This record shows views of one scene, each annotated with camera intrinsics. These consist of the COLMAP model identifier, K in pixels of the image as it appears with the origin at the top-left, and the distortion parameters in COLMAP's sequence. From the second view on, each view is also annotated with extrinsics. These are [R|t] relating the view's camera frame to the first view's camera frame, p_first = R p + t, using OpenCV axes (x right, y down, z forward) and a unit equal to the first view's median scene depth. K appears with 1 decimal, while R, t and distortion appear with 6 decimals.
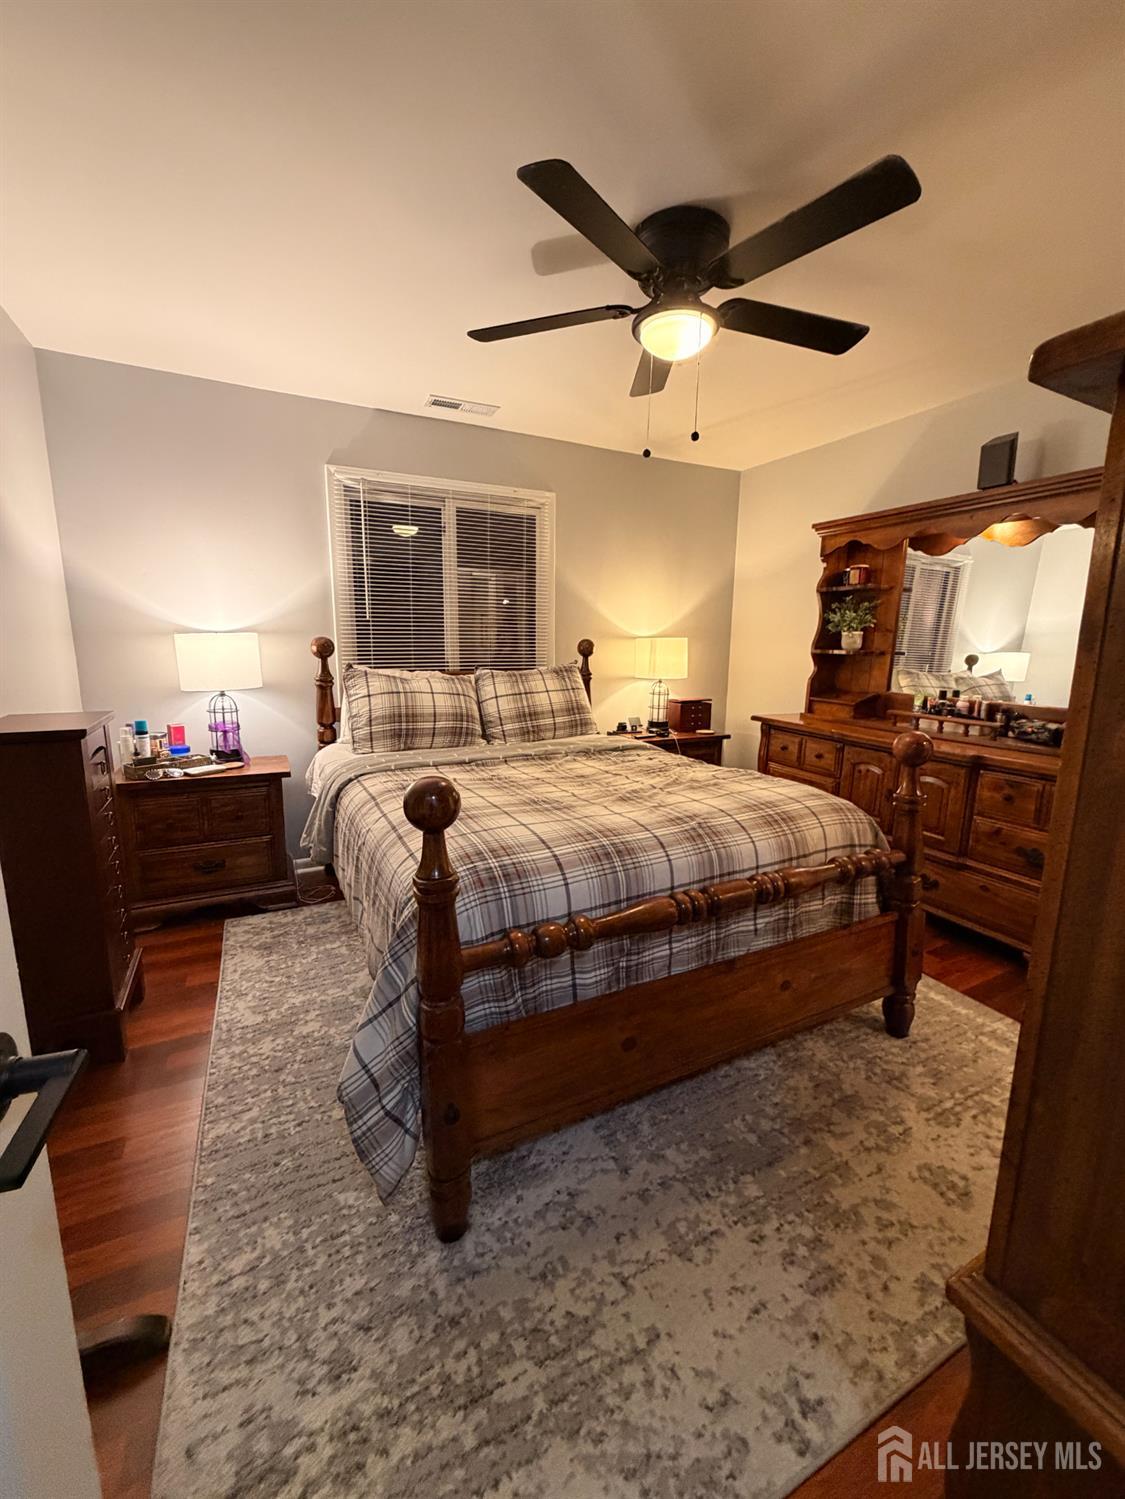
lens RADIAL K [[598.3, 0, 563.5], [0, 598.3, 743.1], [0, 0, 1]] dist [0.000559, 0.000265]
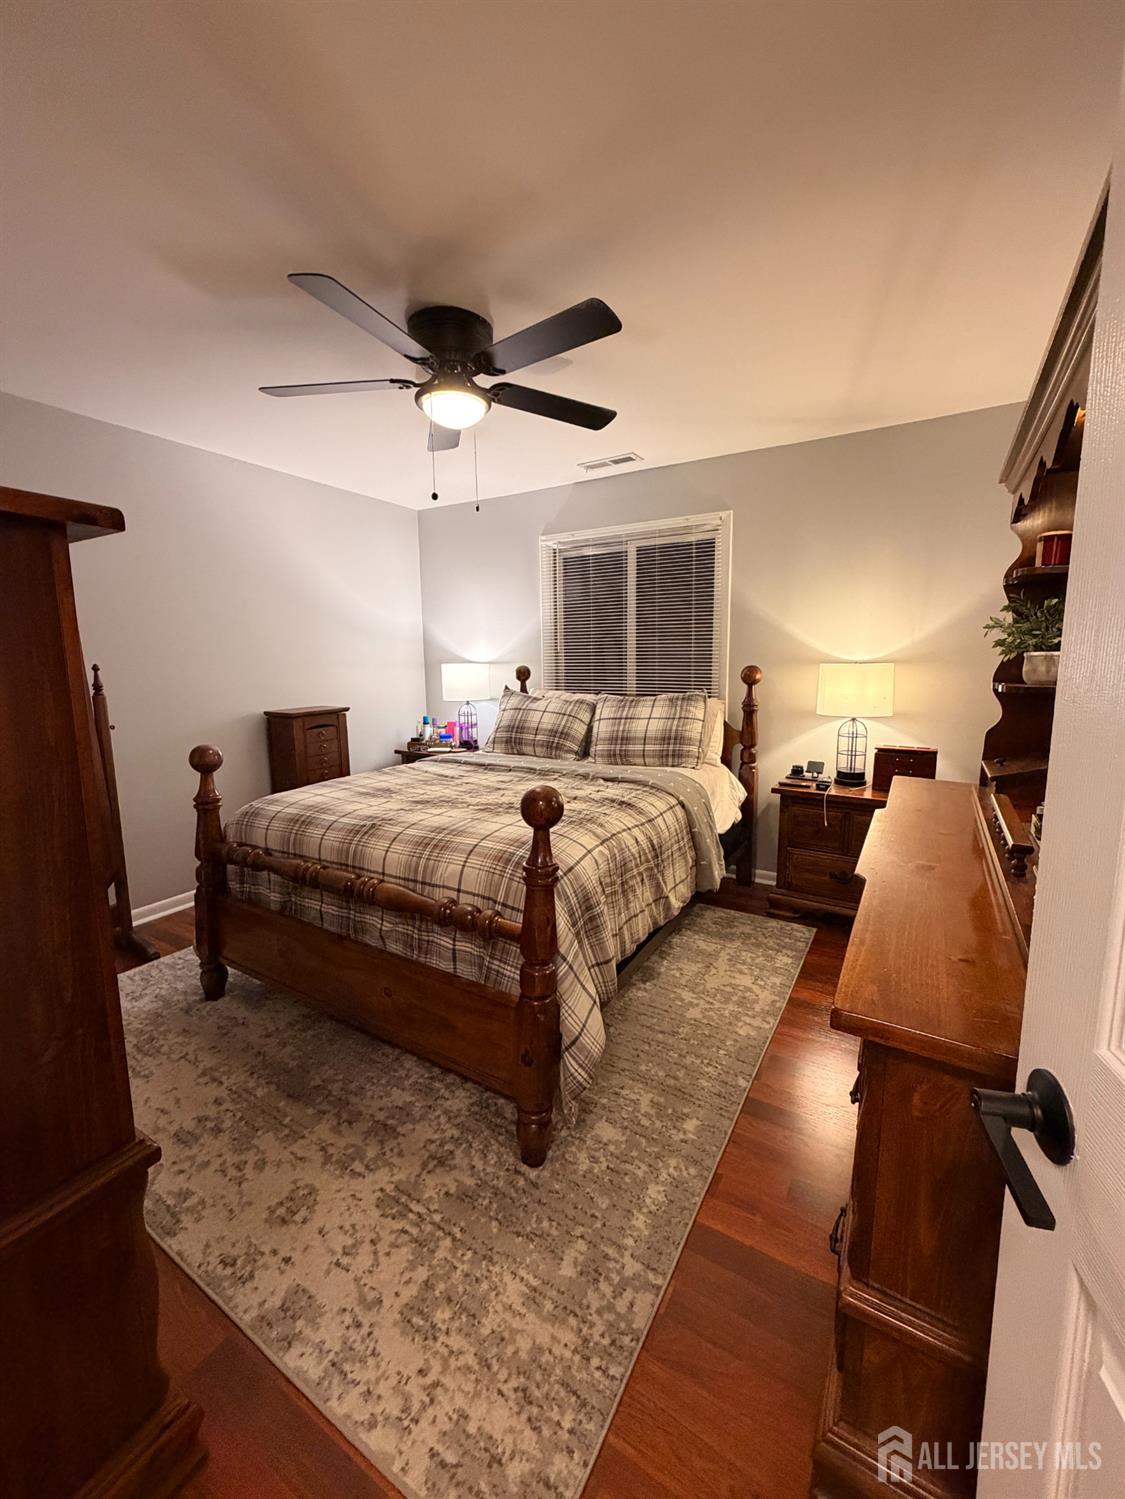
lens RADIAL K [[598.3, 0, 563.5], [0, 598.3, 743.1], [0, 0, 1]] dist [0.000559, 0.000265]
pose [[0.533042, 0.105957, -0.839428, 0.793615], [-0.134907, 0.990078, 0.039306, -0.069942], [0.835264, 0.092293, 0.542048, 0.363413]]
